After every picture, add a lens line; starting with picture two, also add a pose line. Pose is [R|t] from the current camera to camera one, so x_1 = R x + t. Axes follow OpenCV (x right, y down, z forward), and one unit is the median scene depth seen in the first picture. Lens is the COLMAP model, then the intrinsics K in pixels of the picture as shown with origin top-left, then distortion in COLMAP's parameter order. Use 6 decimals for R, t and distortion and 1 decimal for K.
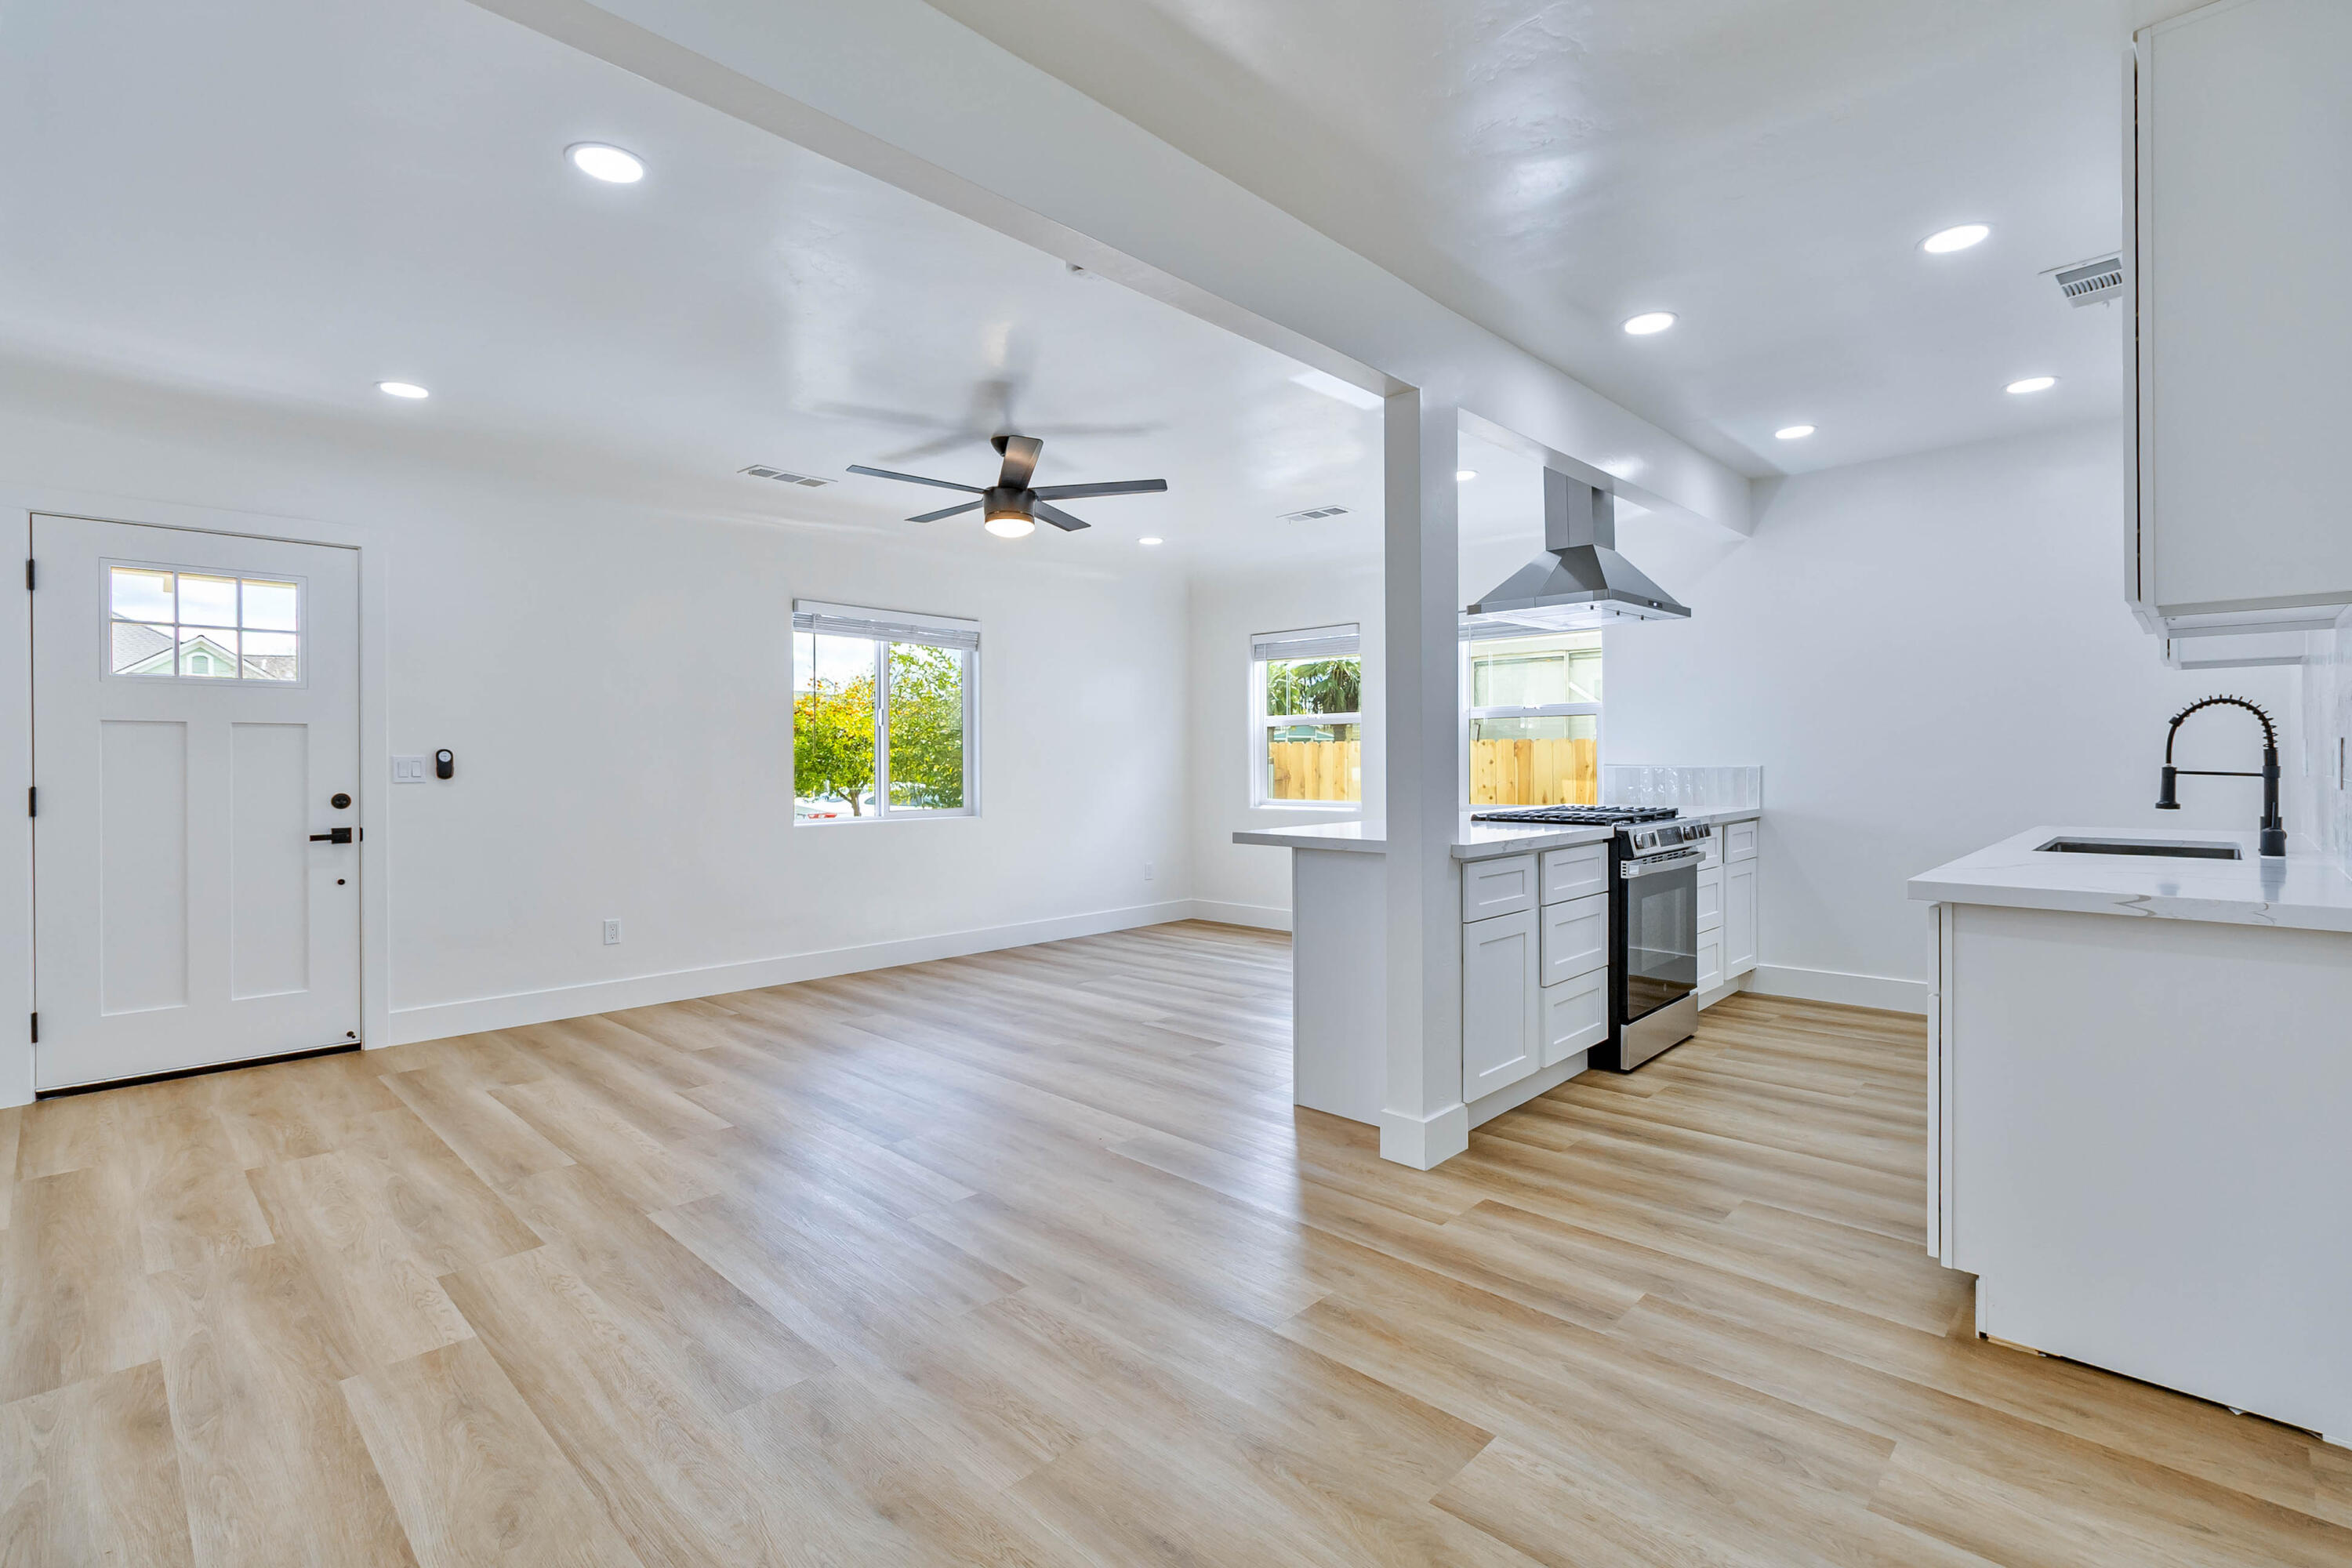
lens RADIAL K [[1072.3, 0, 1184.5], [0, 1072.3, 759.7], [0, 0, 1]] dist [-0.000509, 0.000498]
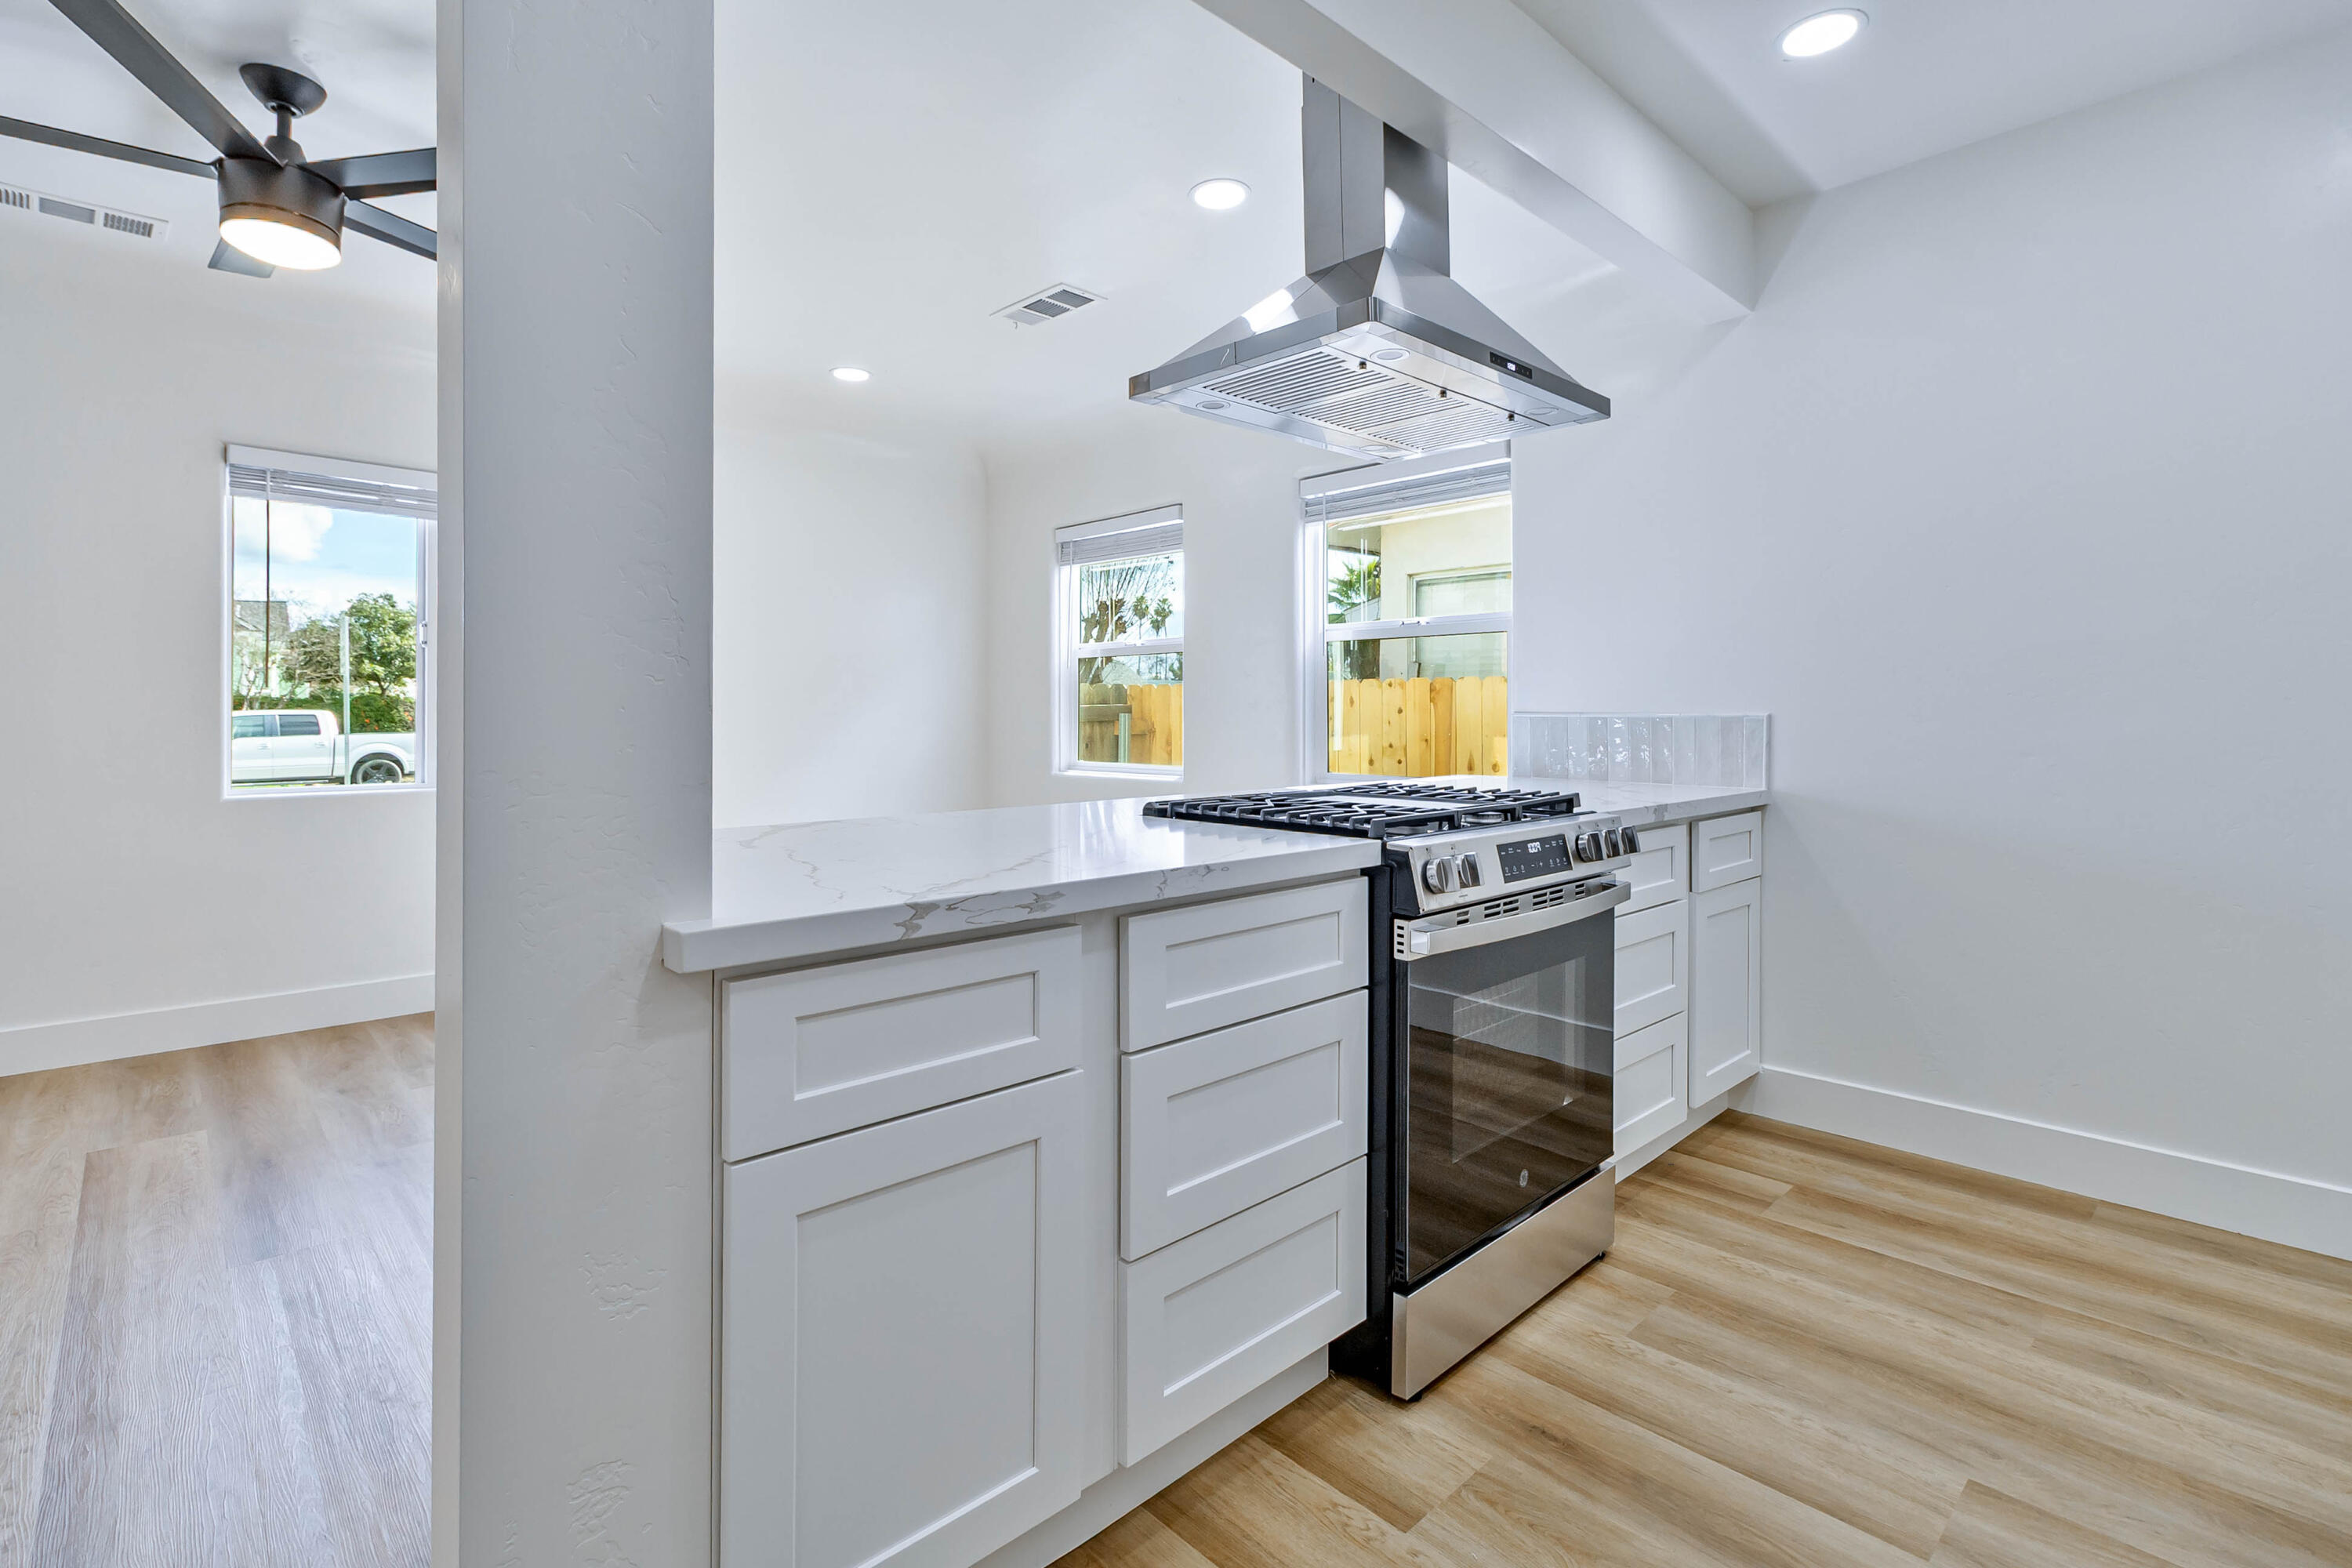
lens RADIAL K [[1093.7, 0, 1171.4], [0, 1093.7, 710.8], [0, 0, 1]] dist [0.001567, 0.000216]
pose [[0.998676, 0.007160, -0.050948, 0.339617], [-0.007381, 0.999964, -0.004156, 0.011702], [0.050916, 0.004526, 0.998693, 0.550525]]
